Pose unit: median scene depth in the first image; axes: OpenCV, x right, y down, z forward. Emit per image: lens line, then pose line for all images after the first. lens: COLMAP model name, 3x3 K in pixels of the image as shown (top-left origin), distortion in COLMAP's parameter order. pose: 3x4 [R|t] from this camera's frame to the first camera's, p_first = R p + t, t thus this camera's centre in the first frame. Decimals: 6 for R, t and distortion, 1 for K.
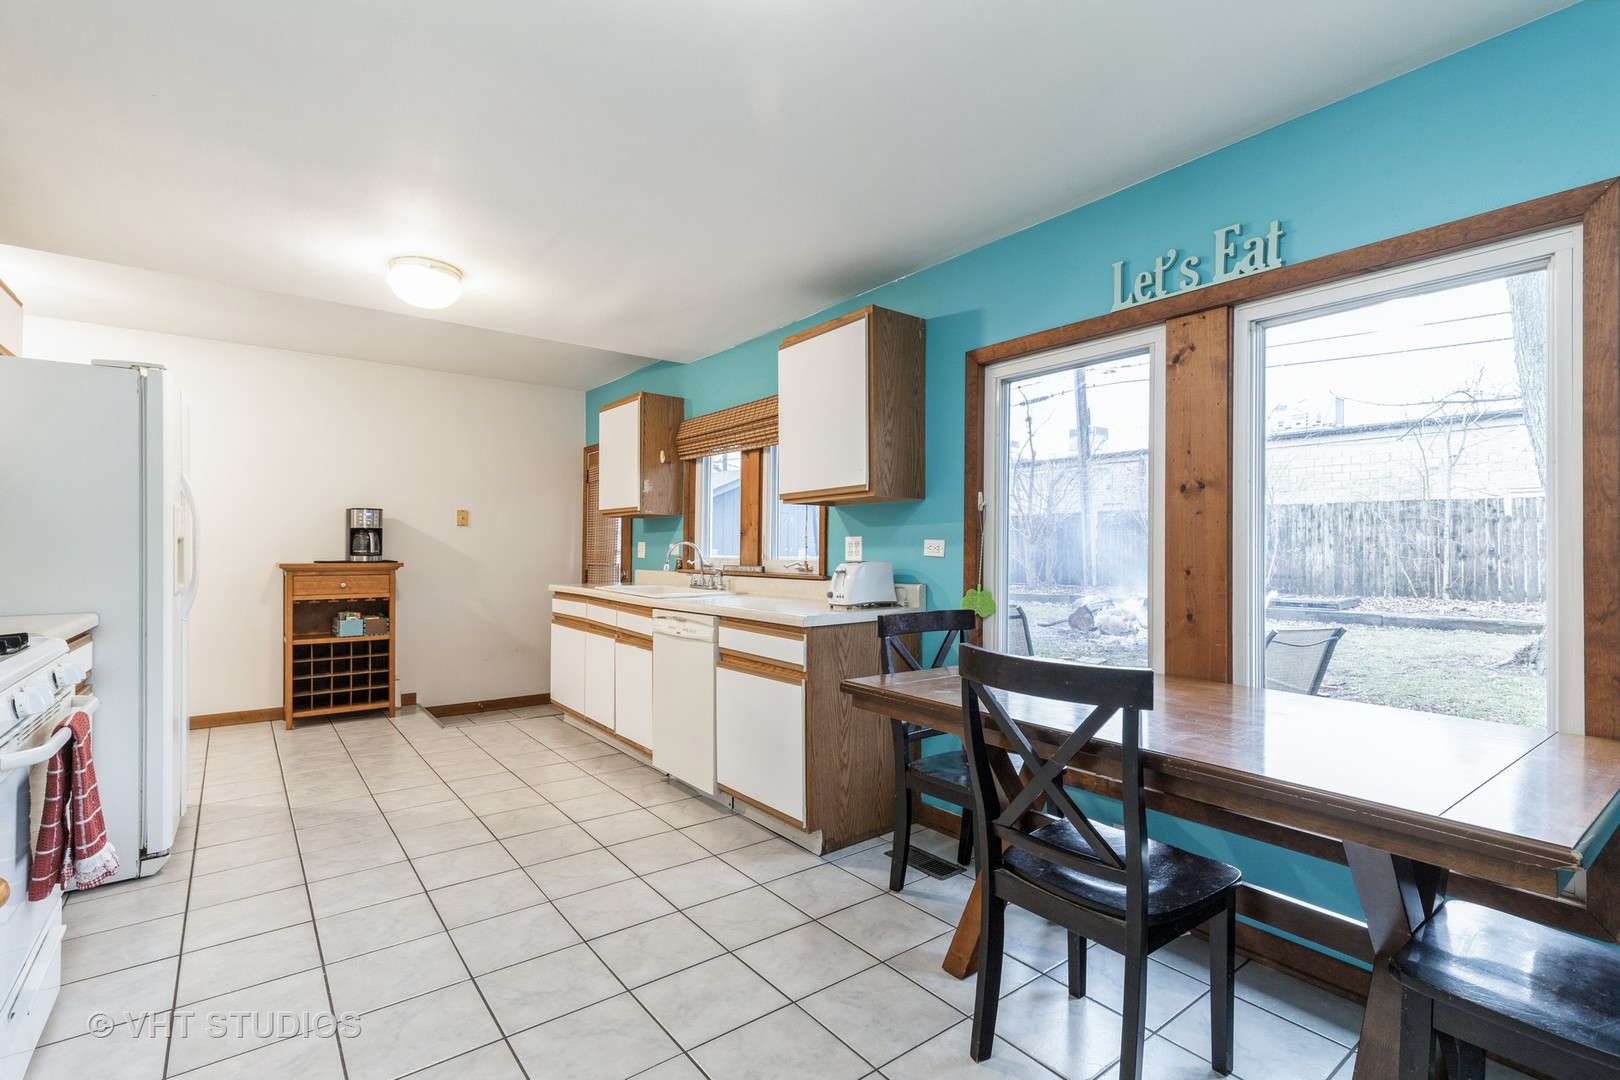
lens RADIAL K [[735.5, 0, 804.2], [0, 735.5, 544.9], [0, 0, 1]] dist [0.004555, -0.000005]
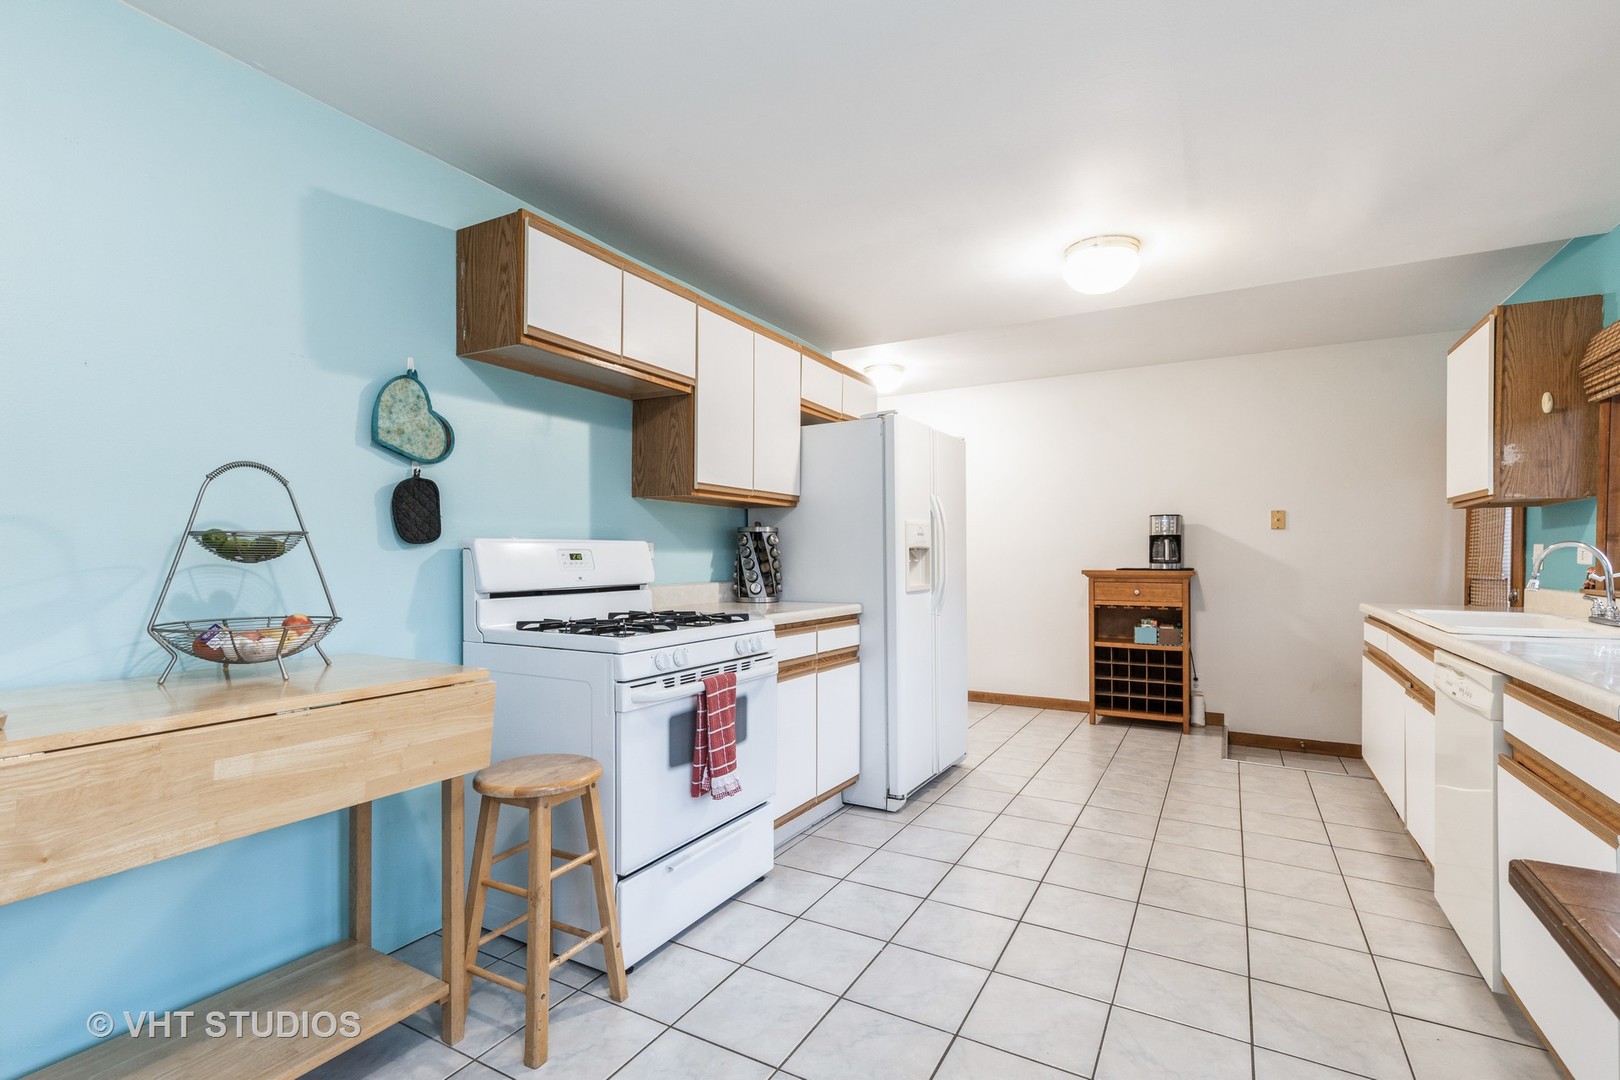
lens RADIAL K [[735.5, 0, 825.2], [0, 735.5, 562.3], [0, 0, 1]] dist [0.004555, -0.000005]
pose [[0.404749, 0.004068, -0.914419, 0.124658], [0.007389, 0.999943, 0.007719, 0.002678], [0.914398, -0.009881, 0.404695, 0.207004]]
